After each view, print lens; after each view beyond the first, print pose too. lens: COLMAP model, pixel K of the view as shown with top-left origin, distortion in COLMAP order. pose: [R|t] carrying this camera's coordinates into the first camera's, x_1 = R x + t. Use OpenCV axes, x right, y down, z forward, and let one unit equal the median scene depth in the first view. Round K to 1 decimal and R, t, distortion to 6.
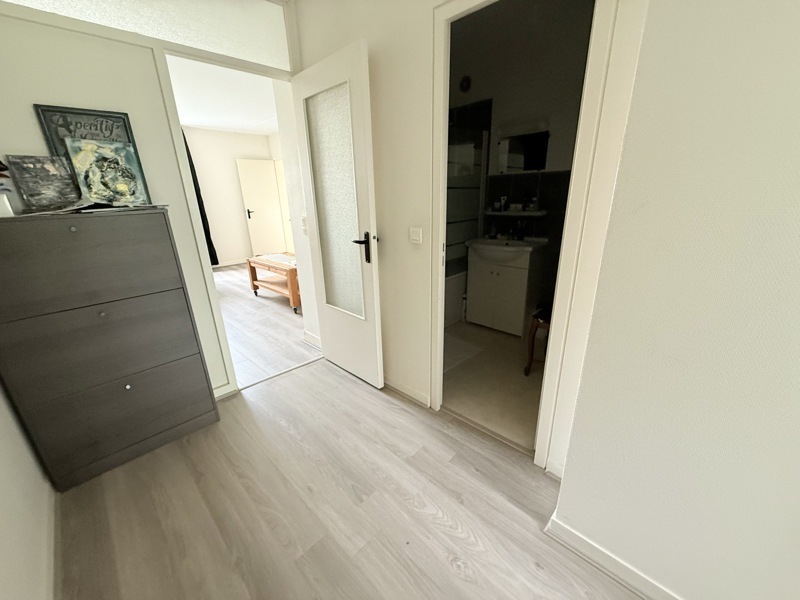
lens RADIAL K [[320.3, 0, 398.6], [0, 320.3, 299.9], [0, 0, 1]] dist [0.000964, 0.000006]
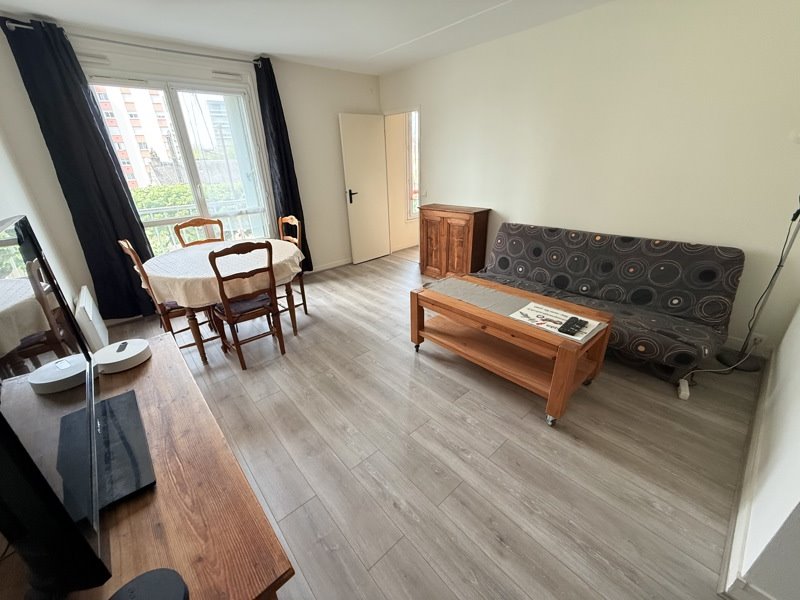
lens RADIAL K [[320.3, 0, 401.2], [0, 320.3, 300.0], [0, 0, 1]] dist [0.000964, 0.000006]
pose [[0.997642, 0.036237, -0.058285, -0.159354], [-0.030605, 0.995029, 0.094761, -0.058589], [0.061430, -0.092754, 0.993792, 0.151919]]
